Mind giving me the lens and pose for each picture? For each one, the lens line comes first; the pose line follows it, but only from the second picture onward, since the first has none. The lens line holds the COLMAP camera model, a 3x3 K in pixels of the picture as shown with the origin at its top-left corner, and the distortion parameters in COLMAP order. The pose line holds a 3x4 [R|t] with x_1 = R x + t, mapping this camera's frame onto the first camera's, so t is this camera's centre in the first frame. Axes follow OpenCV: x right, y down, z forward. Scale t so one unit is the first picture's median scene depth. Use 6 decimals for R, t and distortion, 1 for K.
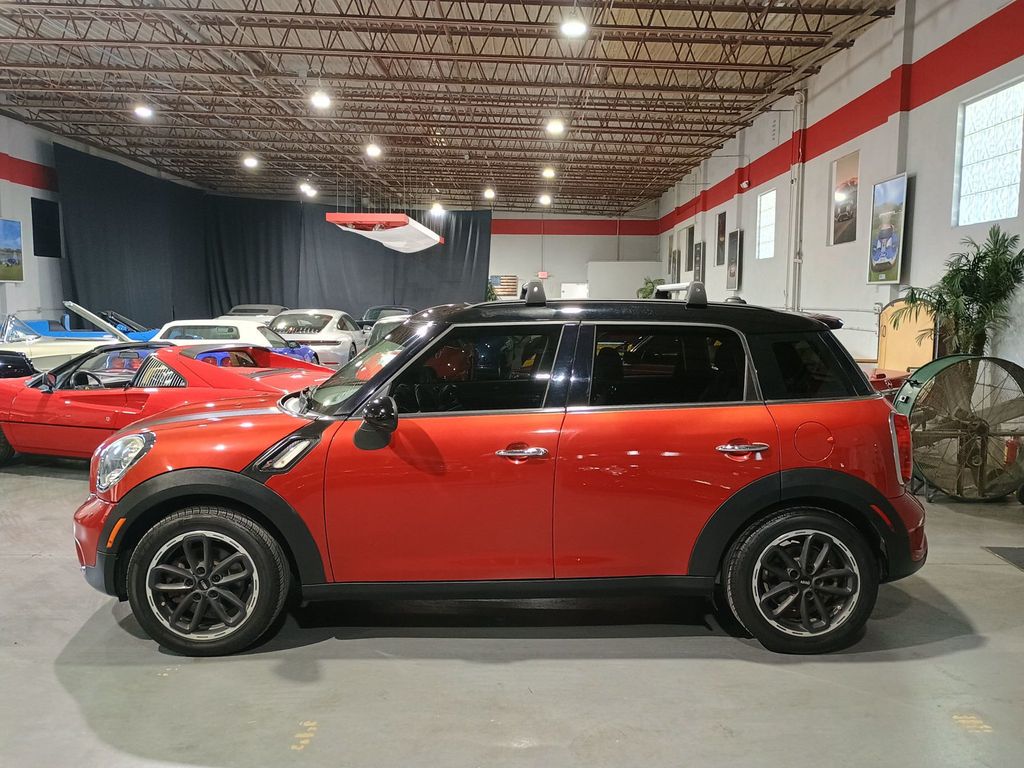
lens RADIAL K [[878.9, 0, 523.6], [0, 878.9, 381.9], [0, 0, 1]] dist [0.064674, -0.087358]
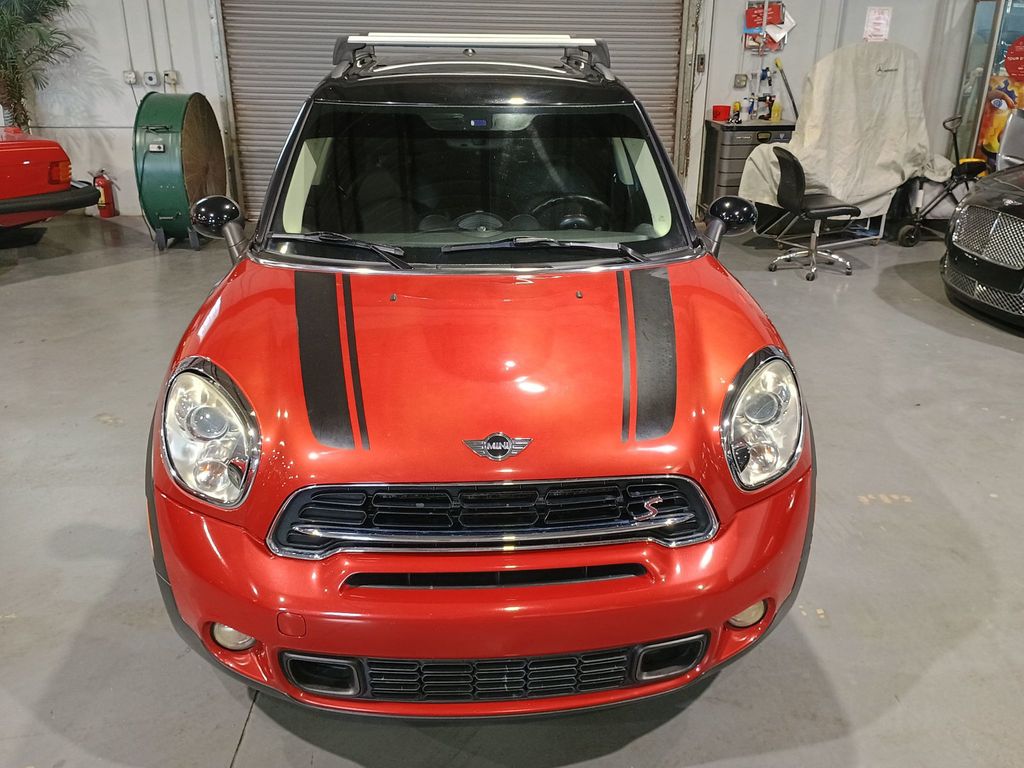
lens RADIAL K [[886.8, 0, 532.4], [0, 886.8, 371.1], [0, 0, 1]] dist [0.071579, -0.091697]
pose [[-0.049776, -0.375810, 0.925359, -0.941532], [0.078876, 0.922135, 0.378743, -0.157770], [-0.995641, 0.091841, -0.016258, 1.137826]]
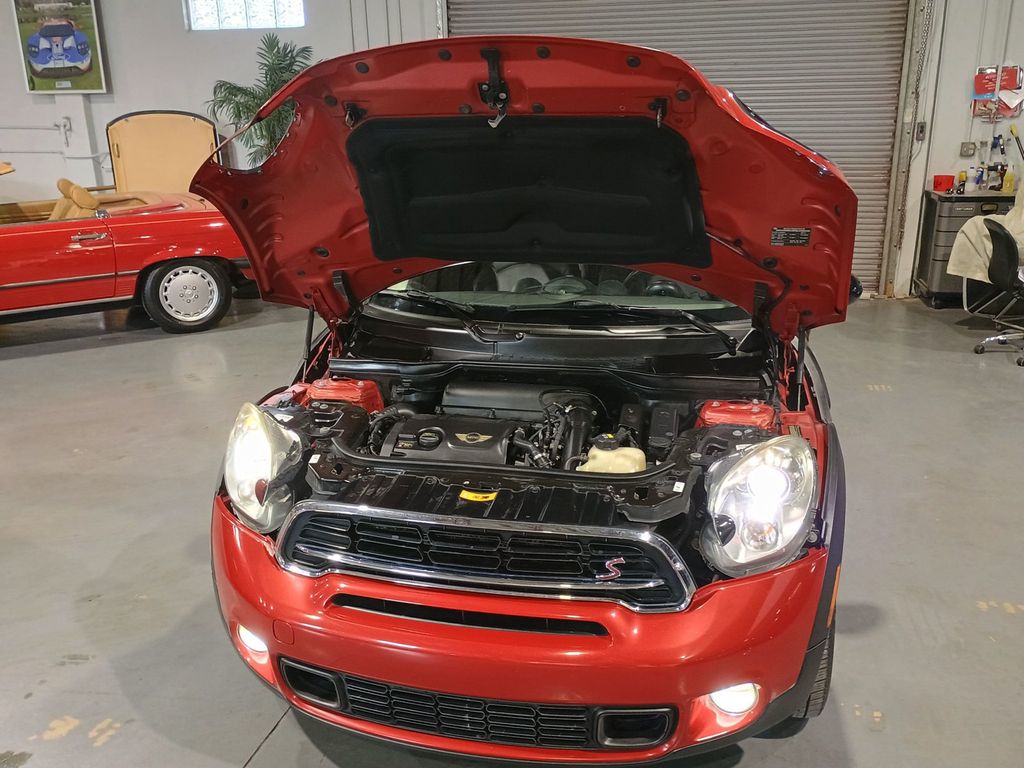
lens RADIAL K [[878.9, 0, 523.6], [0, 878.9, 381.9], [0, 0, 1]] dist [0.064674, -0.087358]
pose [[0.248097, -0.310767, 0.917536, -0.944383], [0.105755, 0.950176, 0.293227, -0.141859], [-0.962945, 0.024286, 0.268601, 0.985666]]
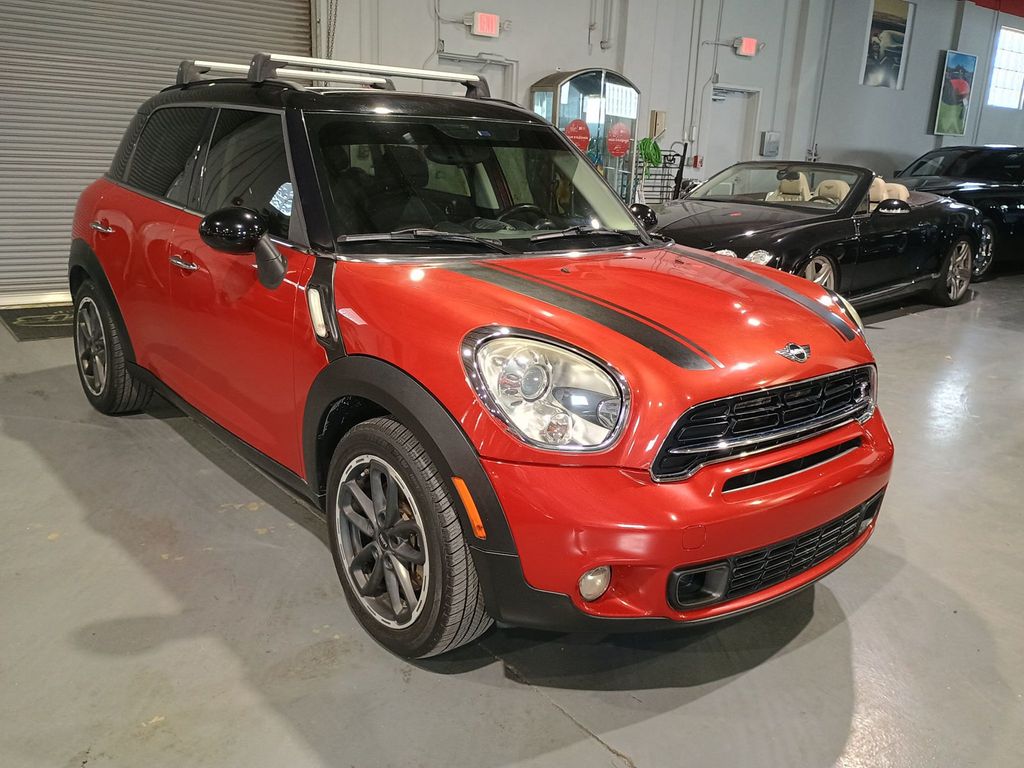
lens RADIAL K [[886.8, 0, 532.4], [0, 886.8, 371.1], [0, 0, 1]] dist [0.071579, -0.091697]
pose [[-0.621509, -0.231205, 0.748513, -0.849055], [0.022197, 0.949877, 0.311835, -0.116549], [-0.783093, 0.210422, -0.585225, 1.634137]]
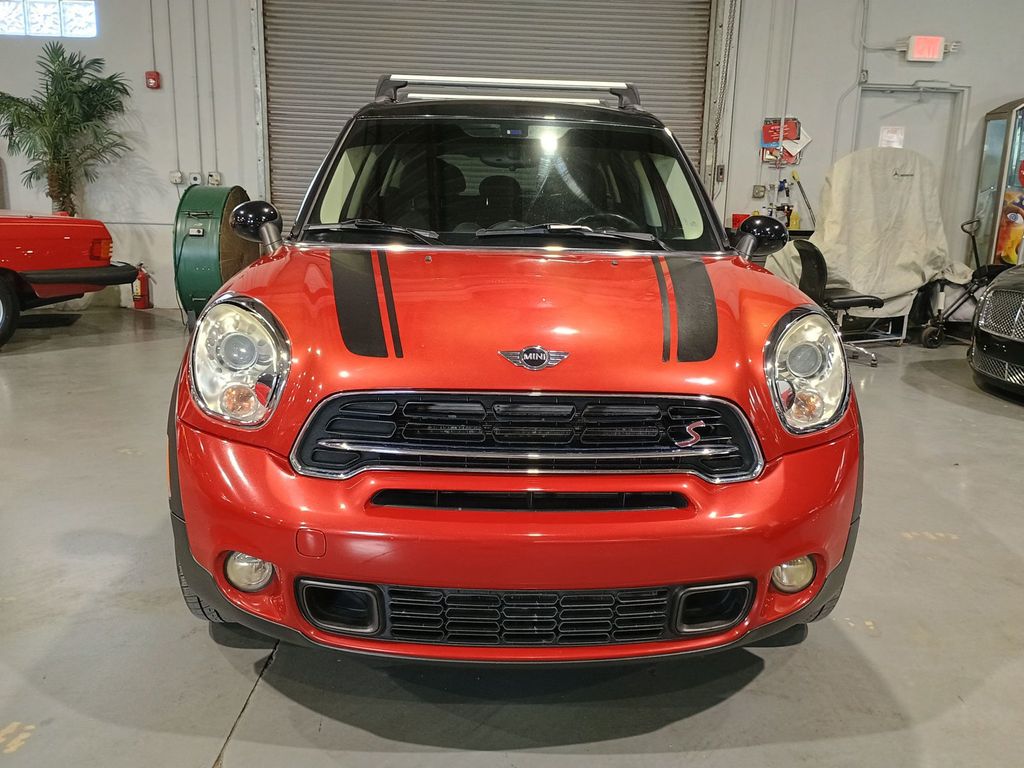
lens RADIAL K [[882.9, 0, 527.0], [0, 882.9, 378.7], [0, 0, 1]] dist [0.091059, -0.121448]
pose [[-0.020865, -0.222329, 0.974748, -0.964762], [0.063555, 0.972694, 0.223221, -0.033851], [-0.997760, 0.066608, -0.006165, 1.159658]]
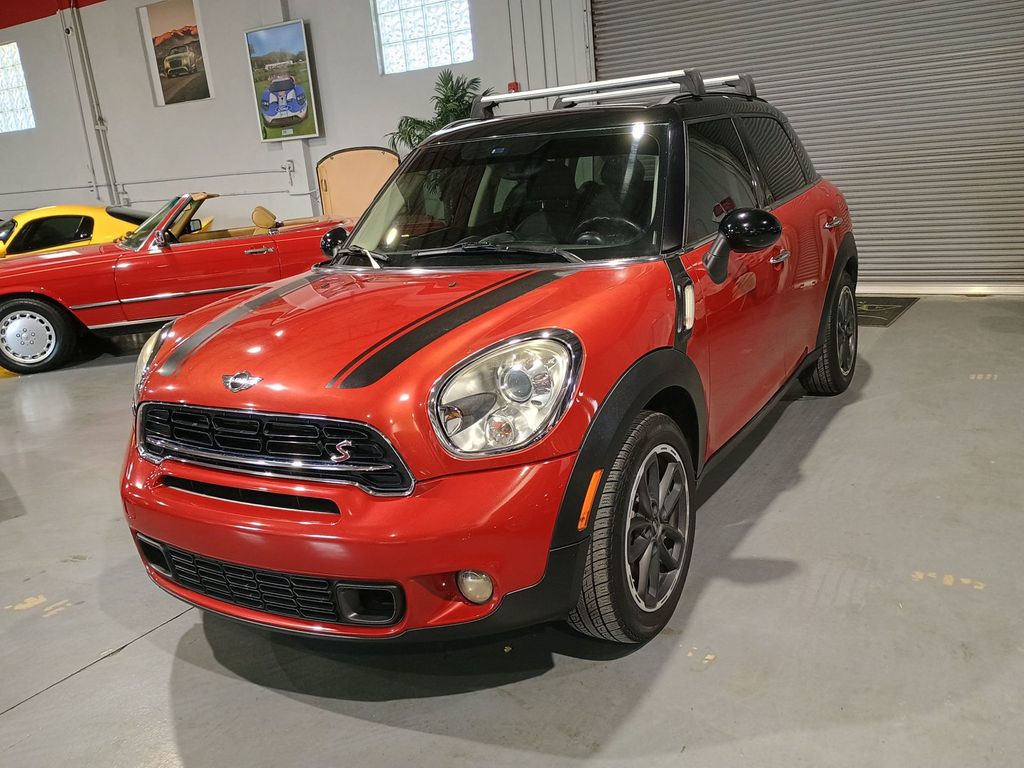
lens RADIAL K [[882.9, 0, 527.0], [0, 882.9, 378.7], [0, 0, 1]] dist [0.091059, -0.121448]
pose [[0.523349, -0.261445, 0.811019, -0.884275], [0.169292, 0.964697, 0.201741, -0.027756], [-0.835132, 0.031718, 0.549134, 0.679728]]
